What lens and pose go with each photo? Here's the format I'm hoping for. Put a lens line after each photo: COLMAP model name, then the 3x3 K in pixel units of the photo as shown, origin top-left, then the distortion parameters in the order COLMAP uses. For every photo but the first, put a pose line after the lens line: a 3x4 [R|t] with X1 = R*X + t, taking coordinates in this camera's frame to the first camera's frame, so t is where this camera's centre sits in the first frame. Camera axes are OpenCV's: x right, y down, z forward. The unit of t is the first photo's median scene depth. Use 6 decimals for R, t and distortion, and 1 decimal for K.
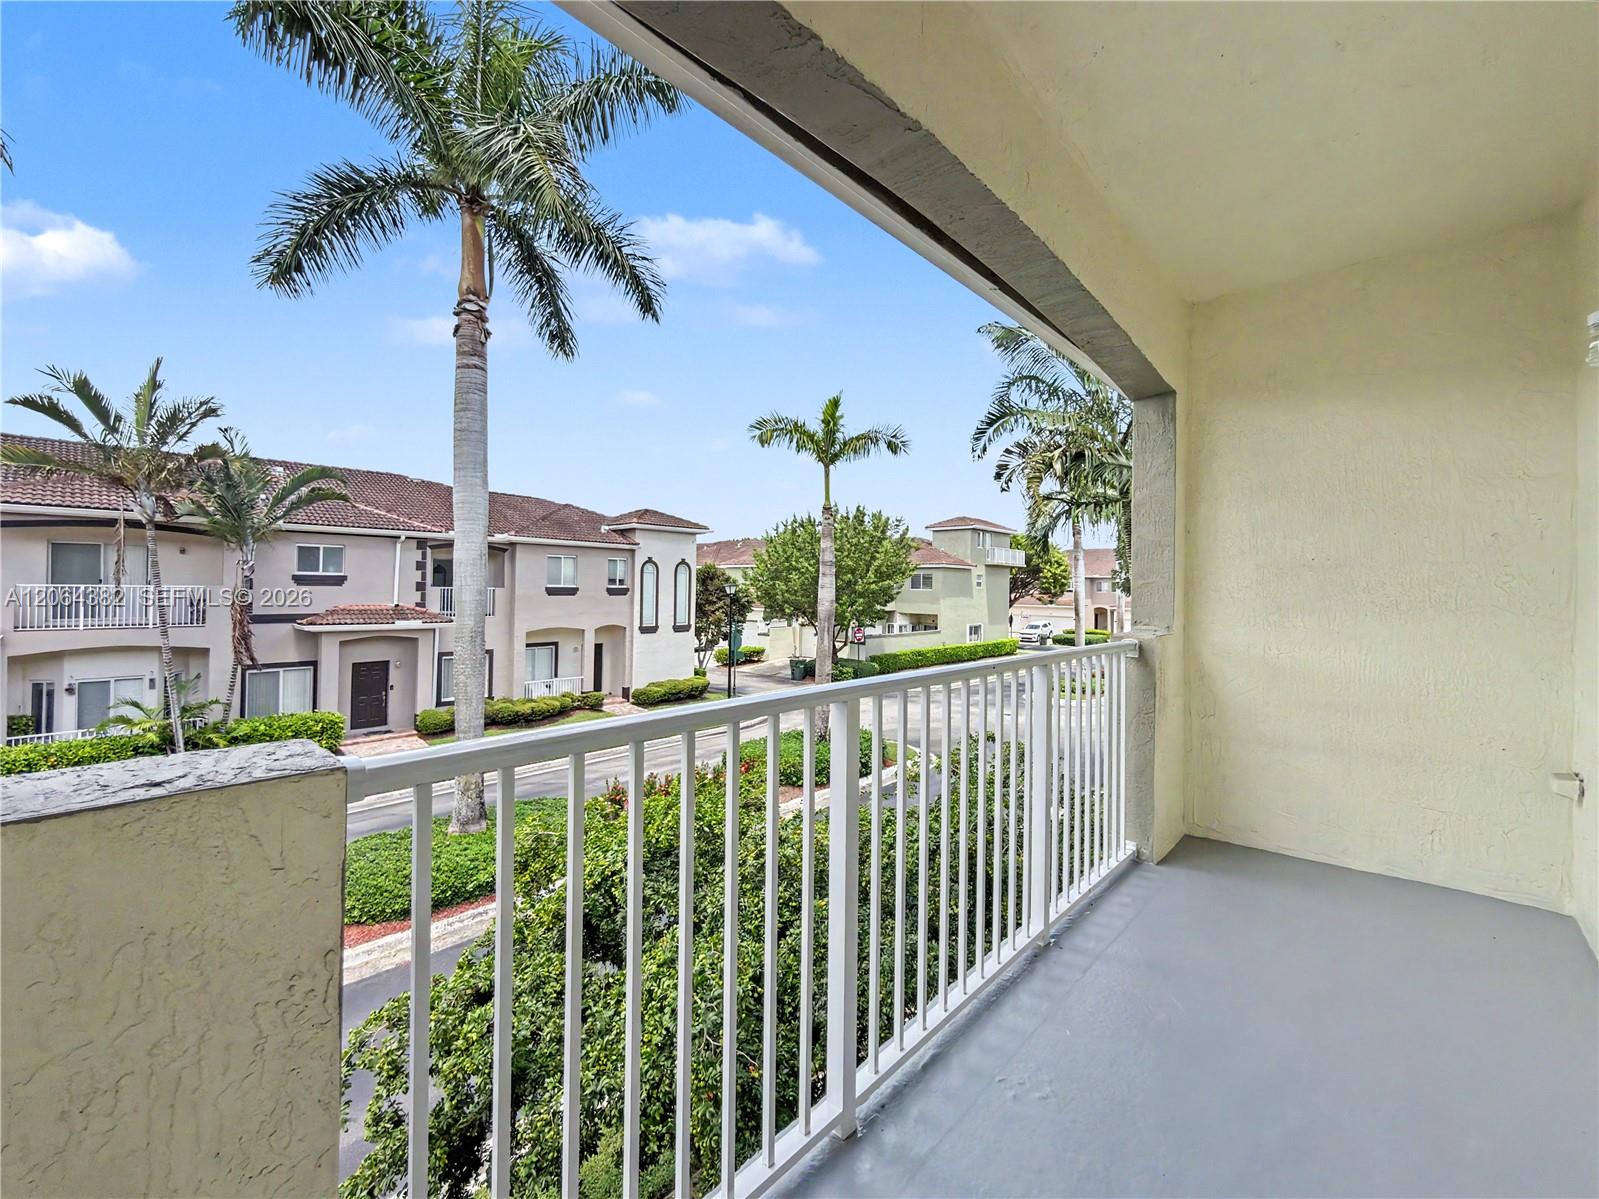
lens RADIAL K [[664.3, 0, 804.1], [0, 664.3, 579.0], [0, 0, 1]] dist [0.001047, 0.000224]
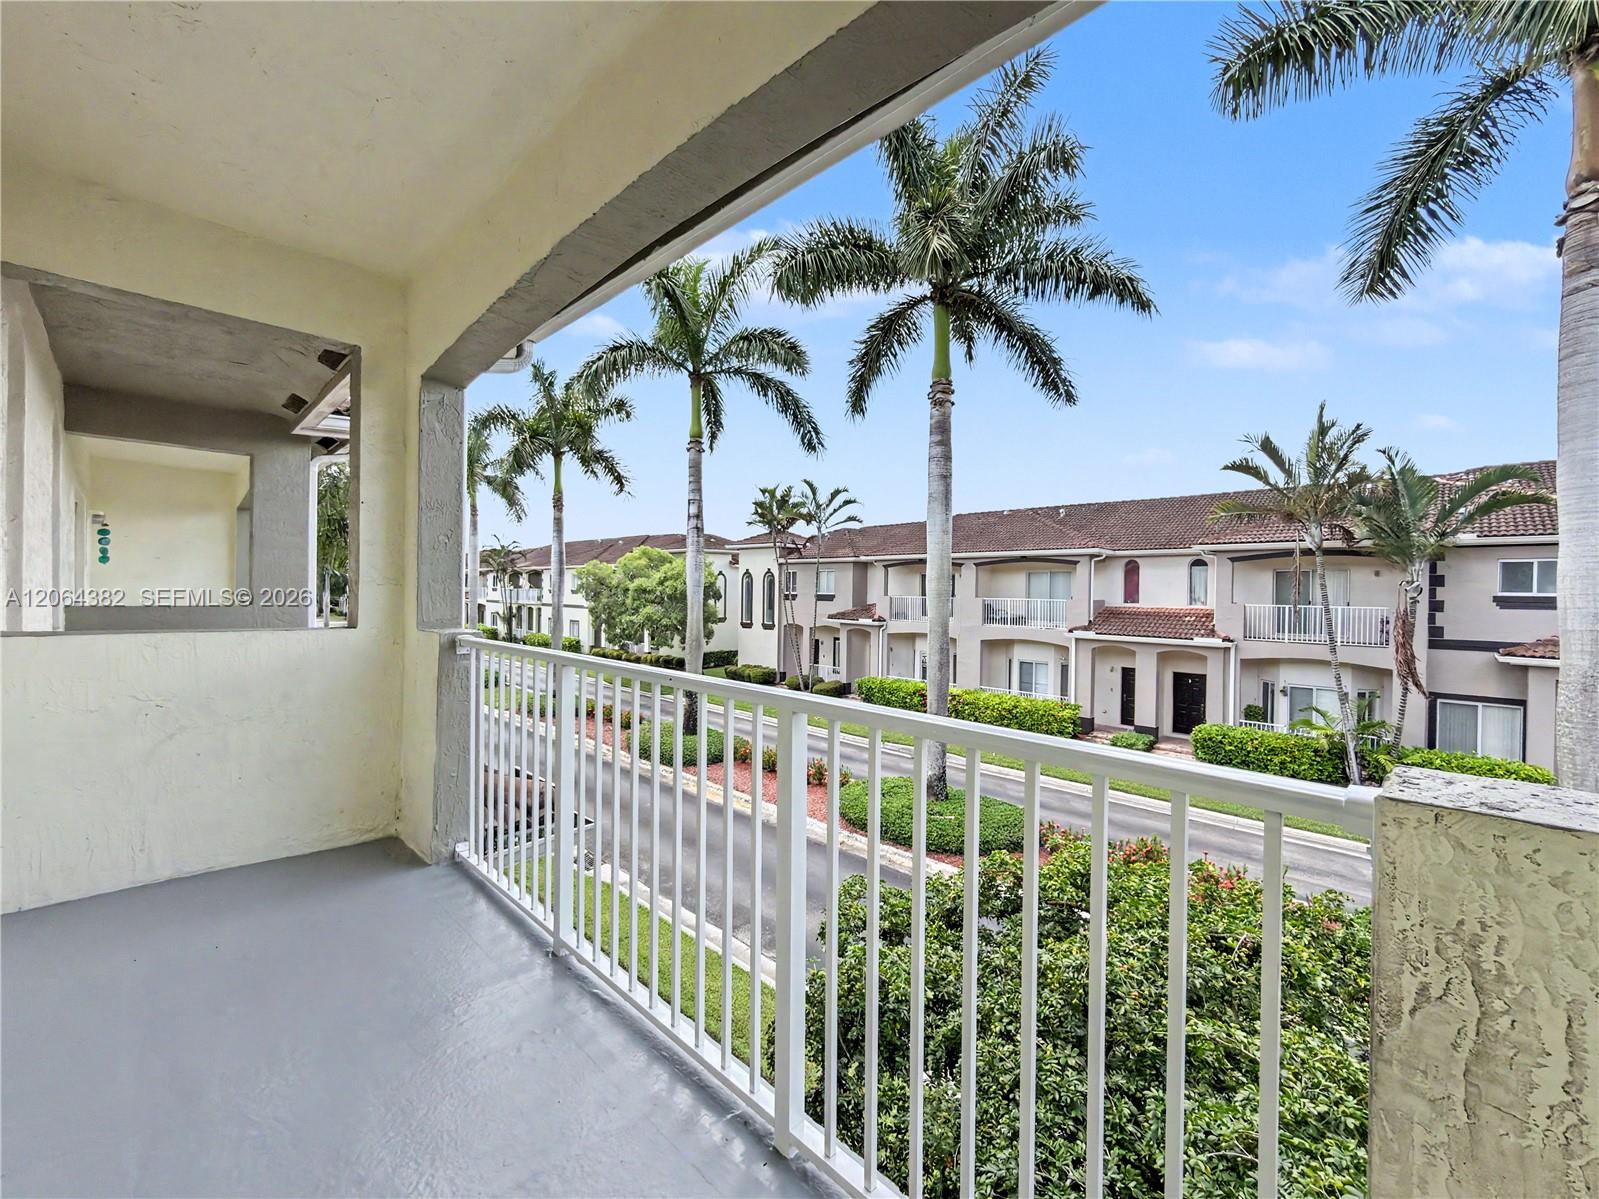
lens RADIAL K [[664.3, 0, 804.1], [0, 664.3, 579.0], [0, 0, 1]] dist [0.001047, 0.000224]
pose [[-0.043913, -0.032405, -0.998510, 0.170386], [-0.004476, 0.999470, -0.032239, 0.004479], [0.999025, 0.003054, -0.044035, 0.186984]]
